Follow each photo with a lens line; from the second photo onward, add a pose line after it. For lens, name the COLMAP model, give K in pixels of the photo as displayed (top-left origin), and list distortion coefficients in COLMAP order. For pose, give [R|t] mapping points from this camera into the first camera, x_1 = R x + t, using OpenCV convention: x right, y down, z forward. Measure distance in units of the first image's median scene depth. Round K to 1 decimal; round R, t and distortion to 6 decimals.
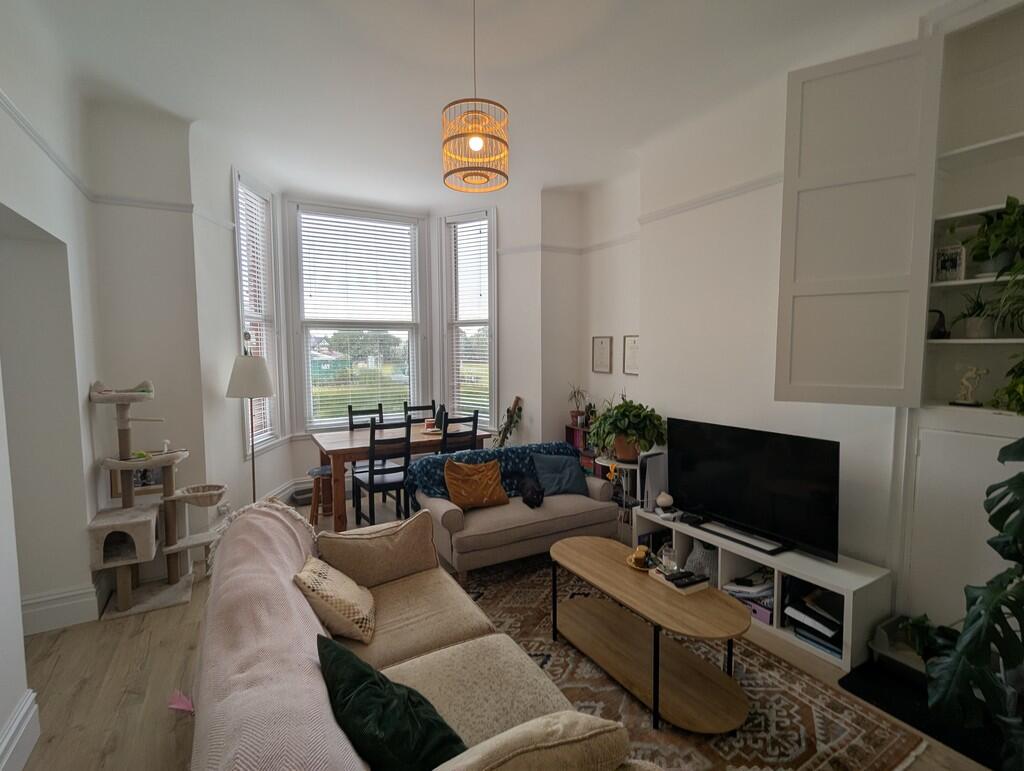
lens RADIAL K [[484.3, 0, 513.0], [0, 484.3, 386.1], [0, 0, 1]] dist [0.001879, 0.000876]
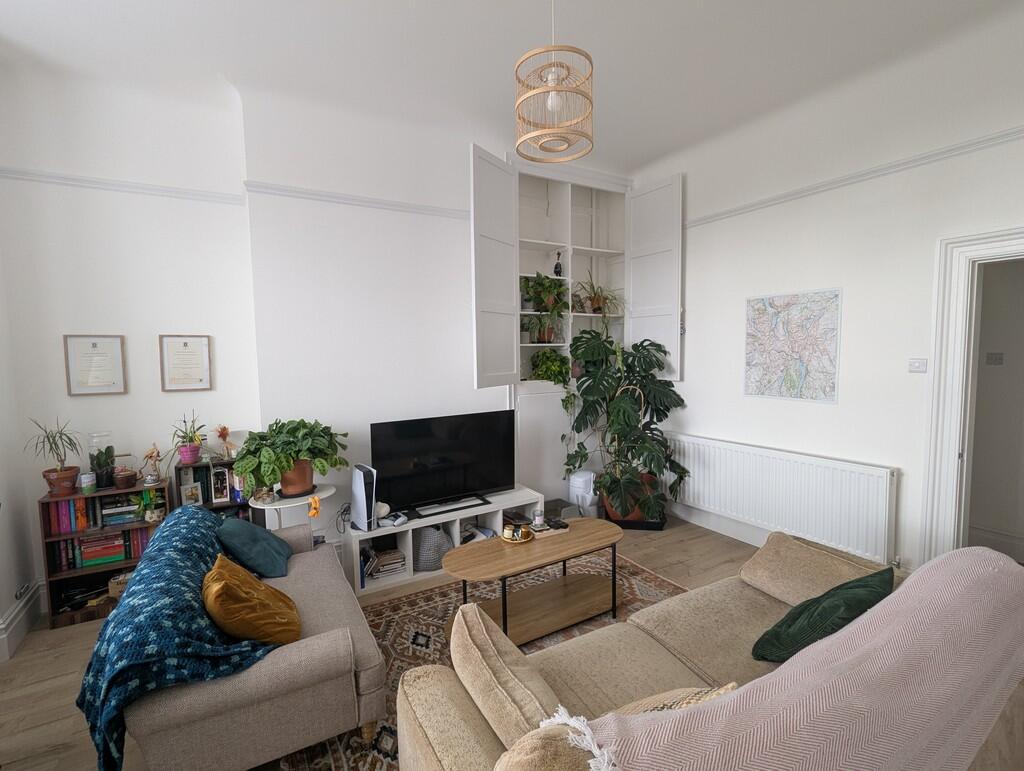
lens RADIAL K [[484.3, 0, 512.2], [0, 484.3, 382.4], [0, 0, 1]] dist [0.001879, 0.000876]
pose [[0.010384, -0.073803, 0.997219, -0.714995], [0.092994, 0.993022, 0.072524, -0.068333], [-0.995613, 0.091982, 0.017175, 0.817124]]
